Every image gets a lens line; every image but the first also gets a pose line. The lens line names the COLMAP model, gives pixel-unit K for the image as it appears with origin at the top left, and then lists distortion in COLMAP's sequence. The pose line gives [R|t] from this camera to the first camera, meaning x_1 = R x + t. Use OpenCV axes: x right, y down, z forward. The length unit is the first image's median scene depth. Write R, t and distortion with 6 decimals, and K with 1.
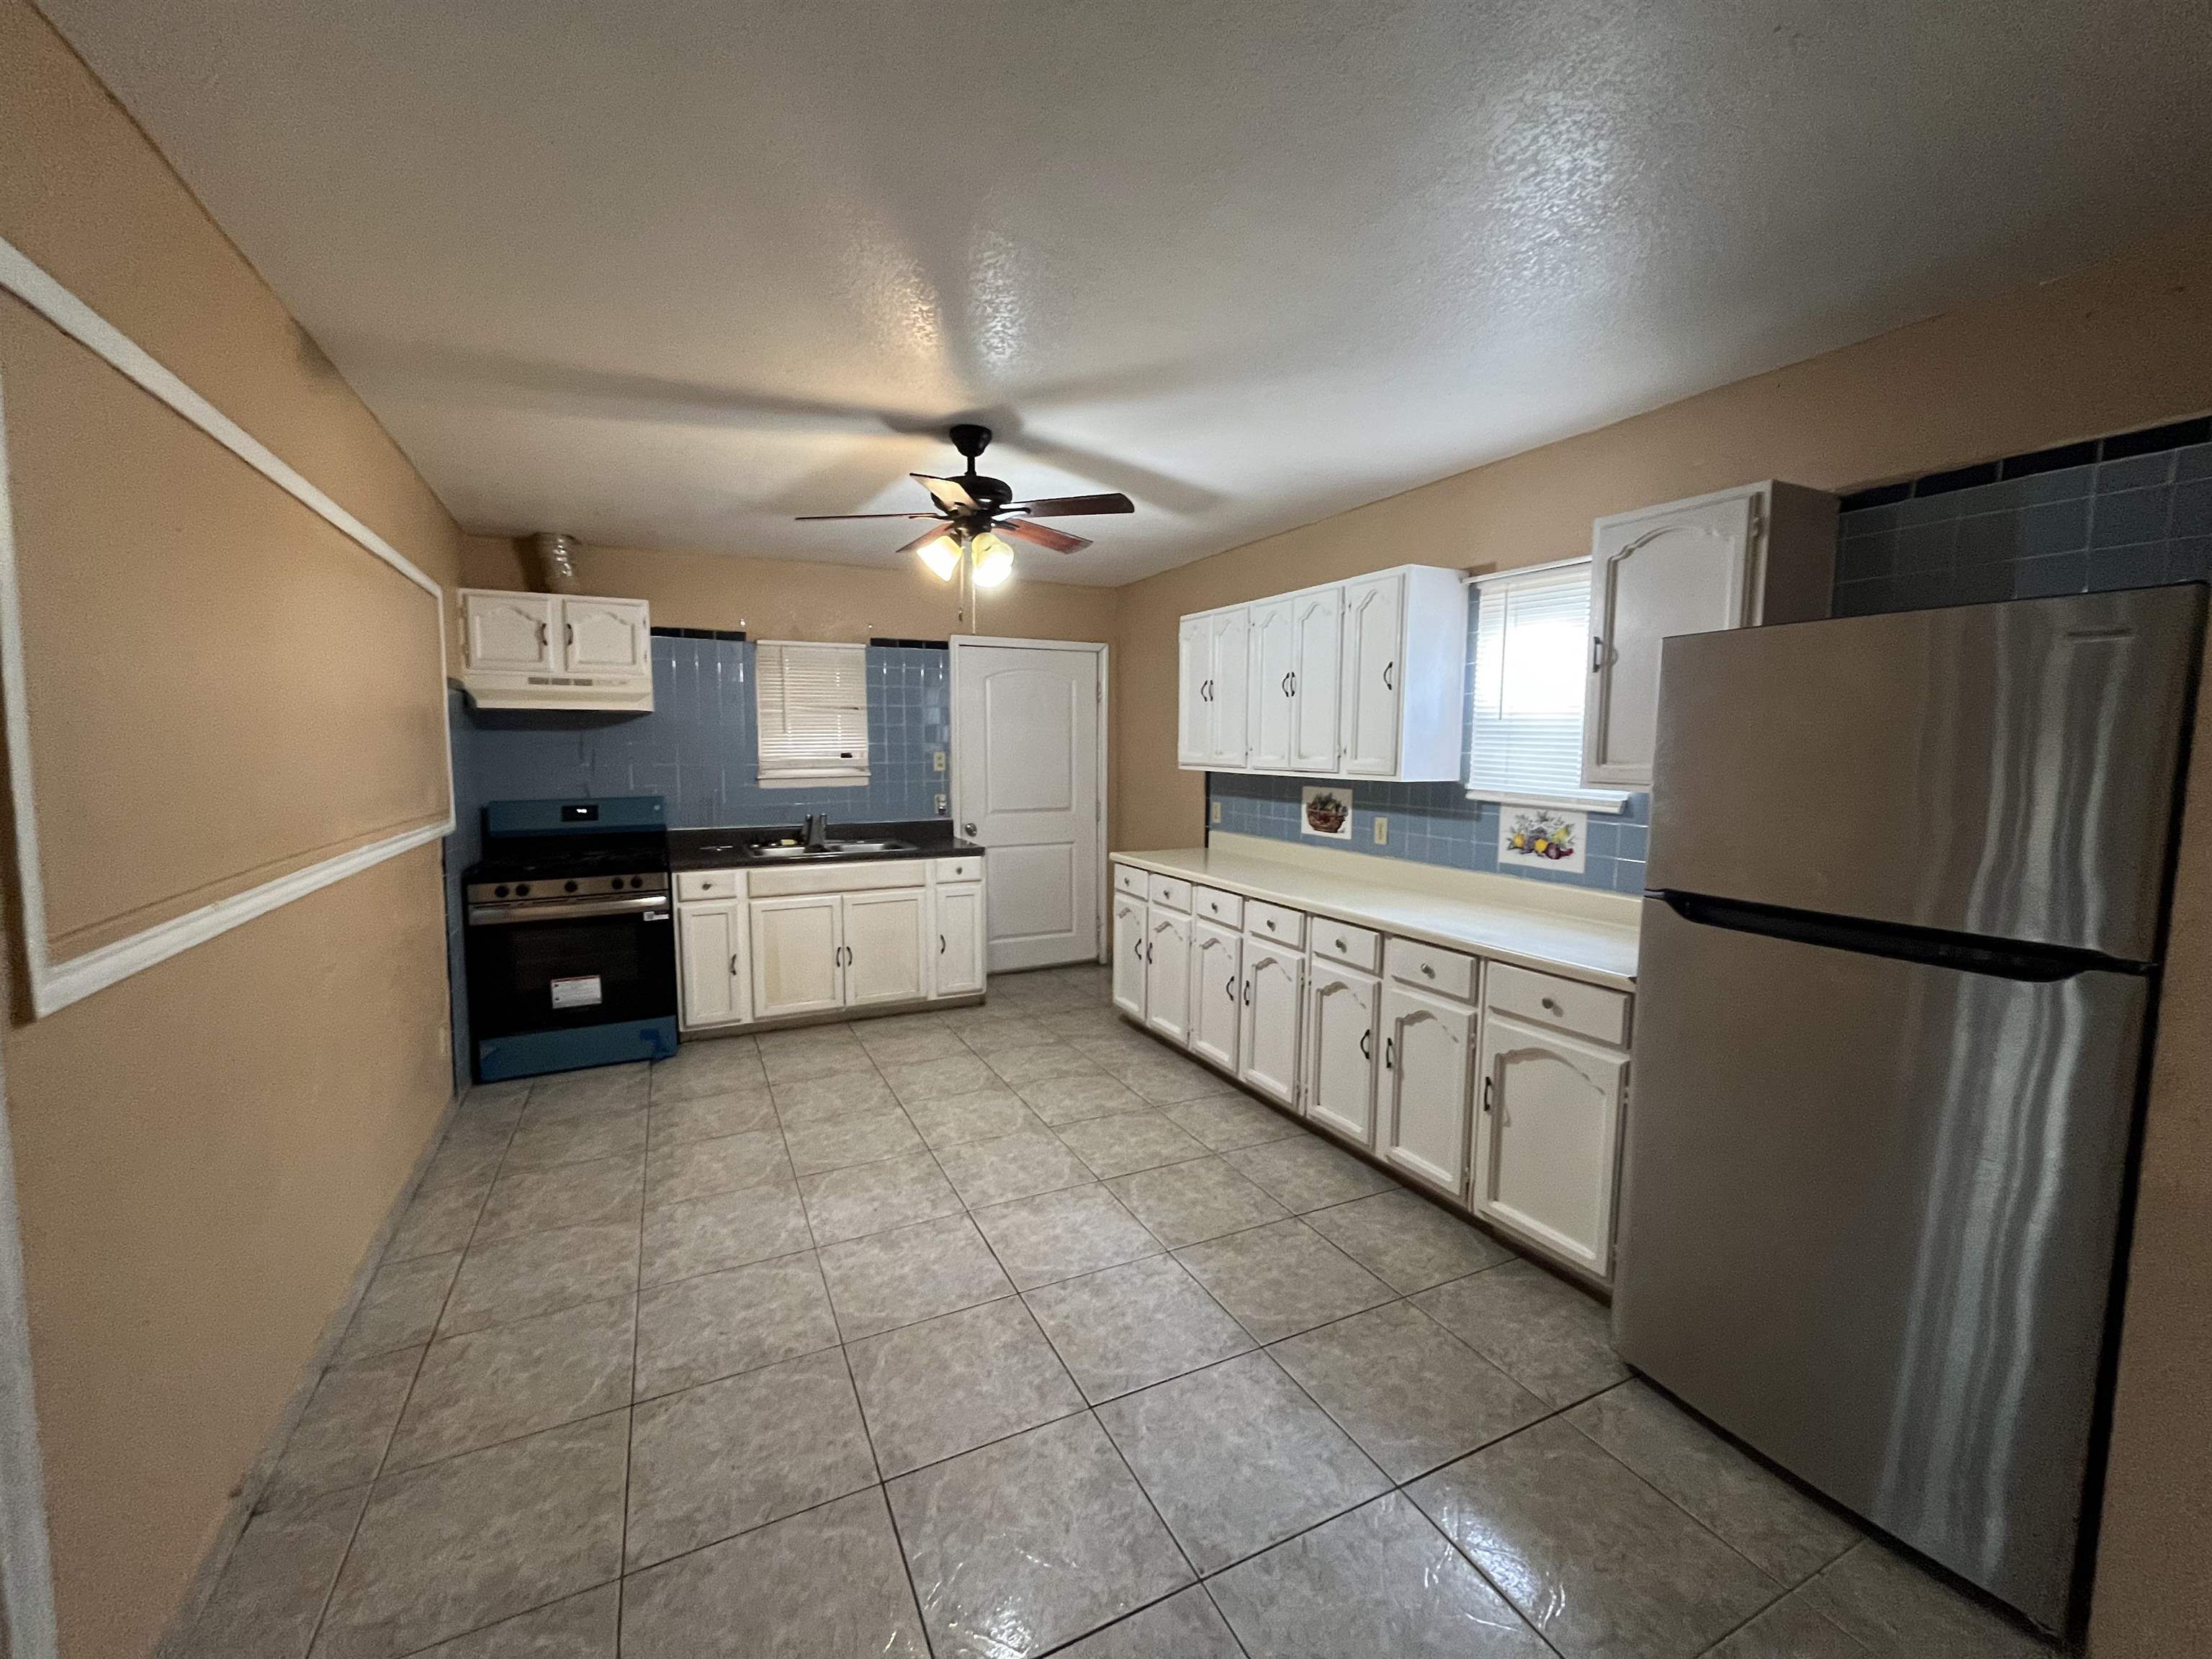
lens RADIAL K [[894.4, 0, 1101.6], [0, 894.4, 833.4], [0, 0, 1]] dist [-0.004062, 0.000239]
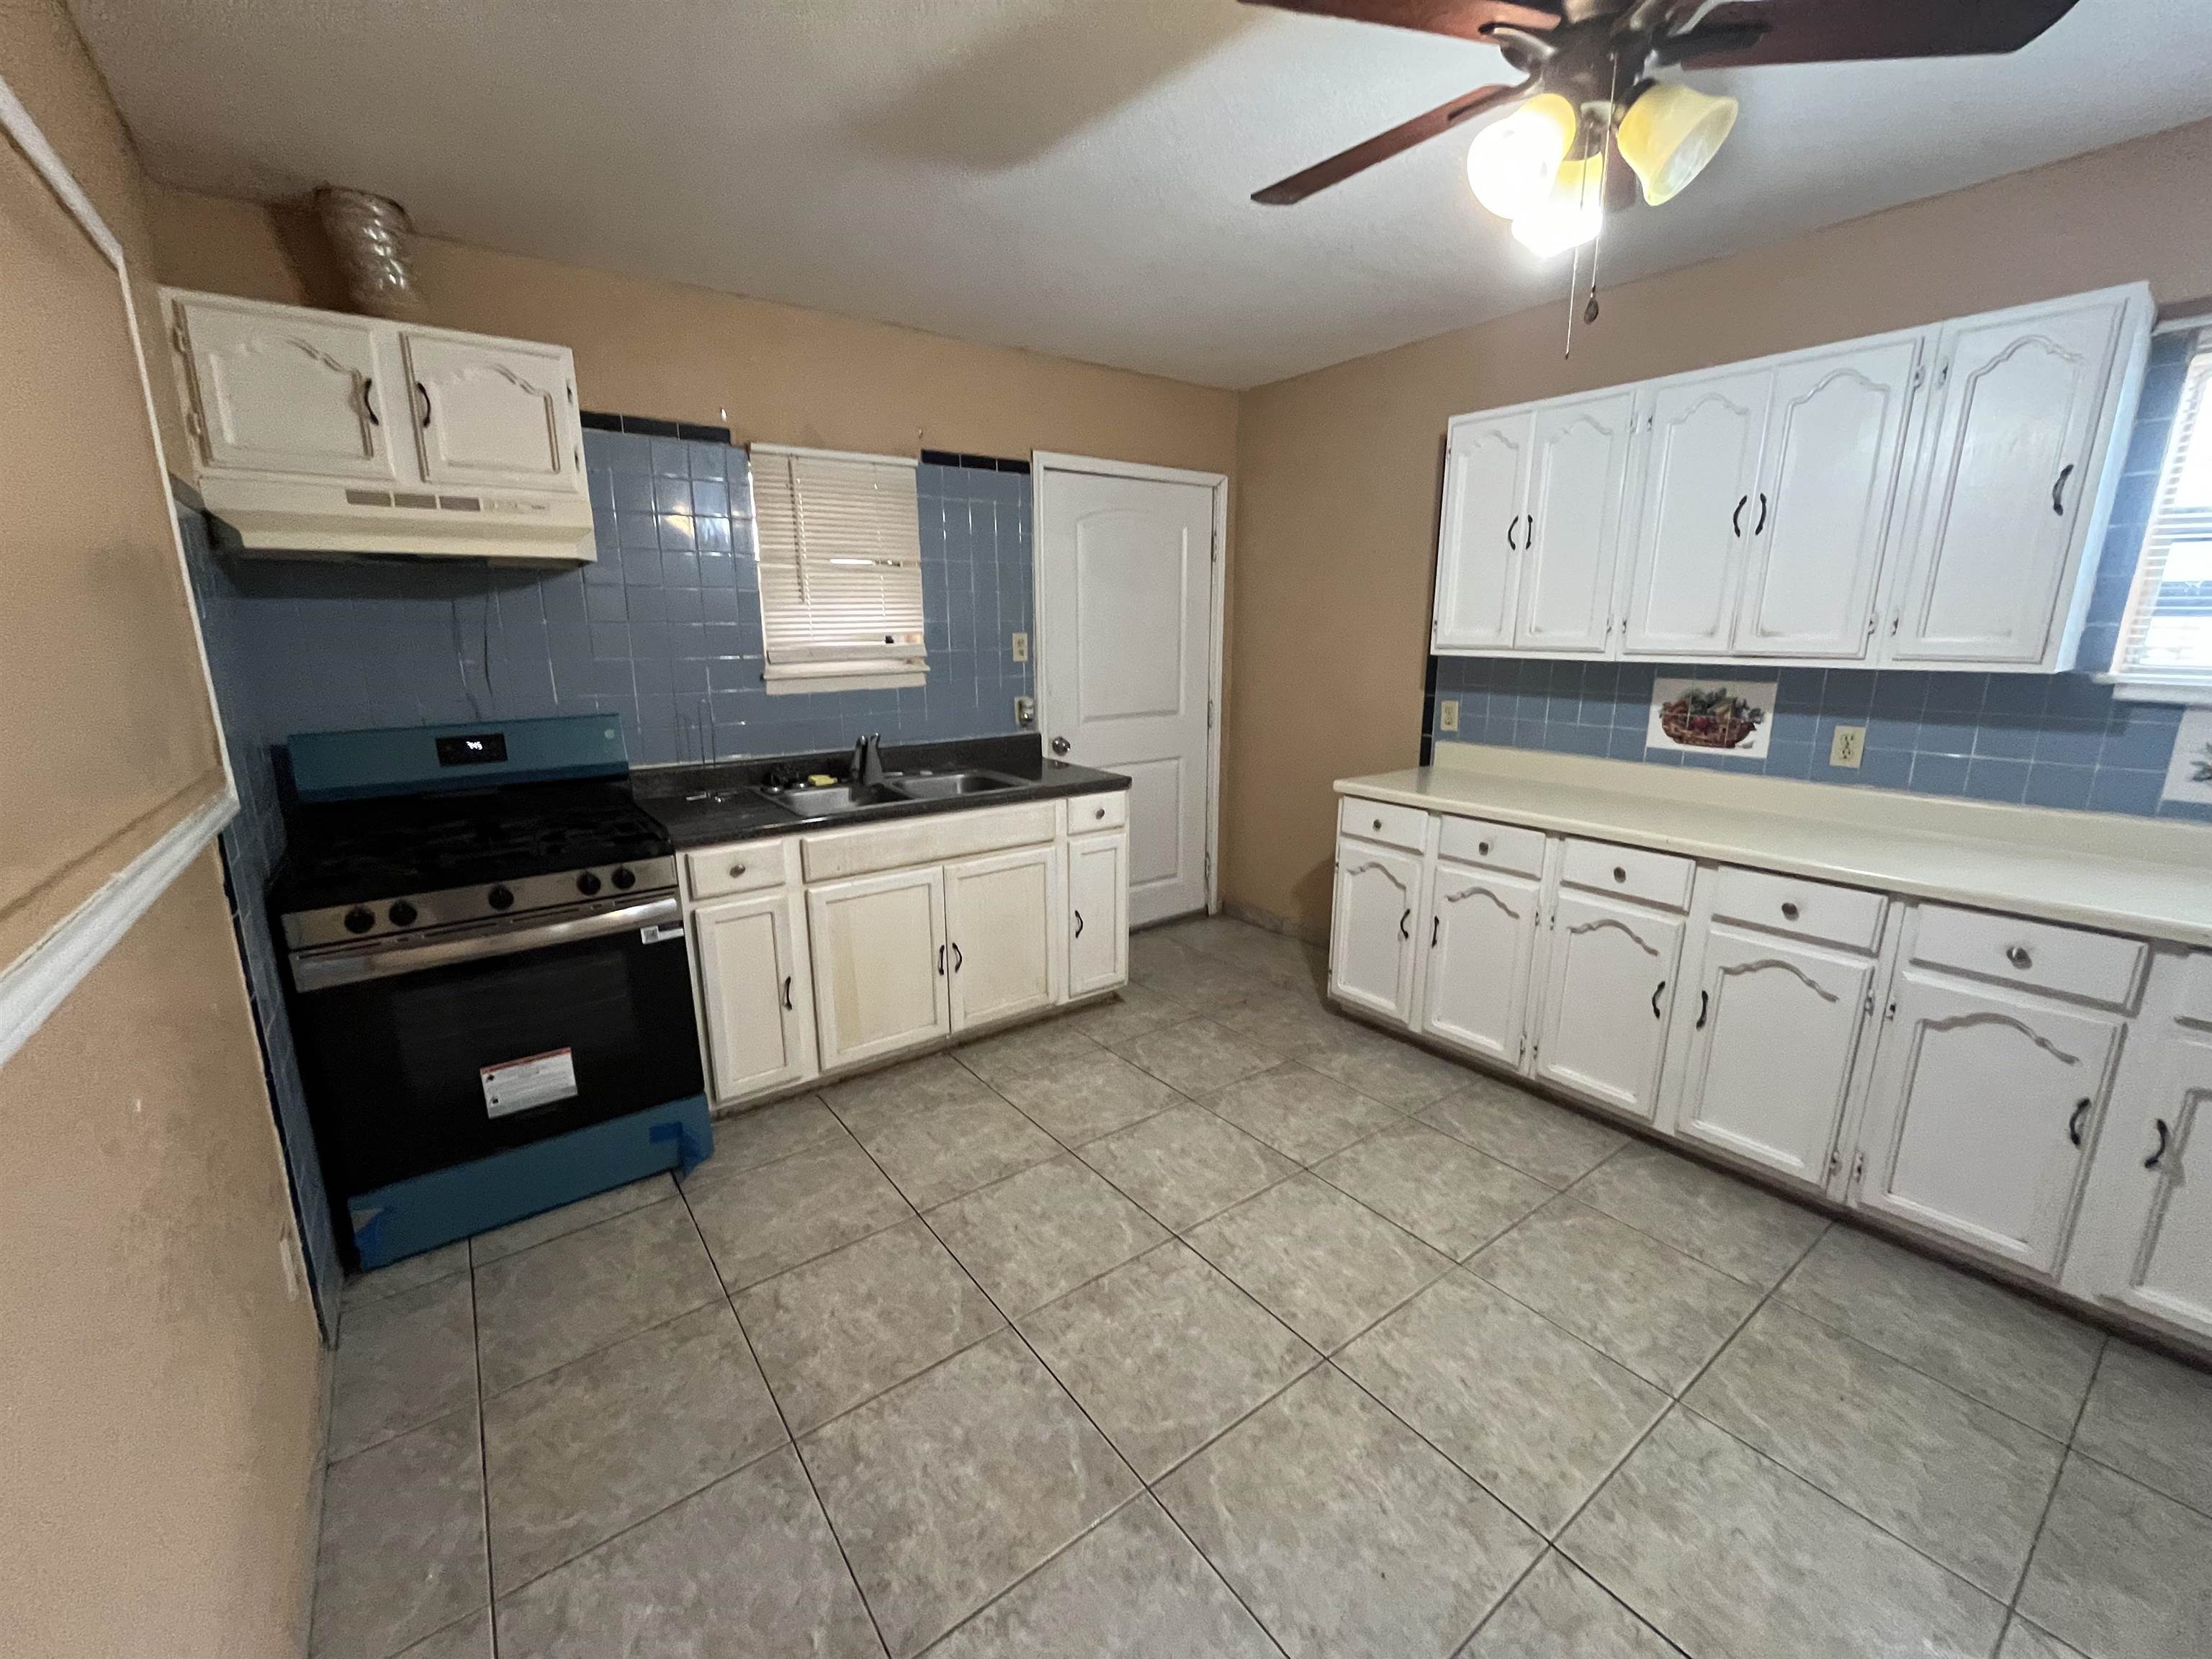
lens RADIAL K [[895.4, 0, 1100.5], [0, 895.4, 832.1], [0, 0, 1]] dist [-0.002149, -0.000291]
pose [[0.983184, -0.048648, 0.176021, -0.312191], [0.025929, 0.991288, 0.129138, -0.035283], [-0.180770, -0.122402, 0.975879, 0.393758]]
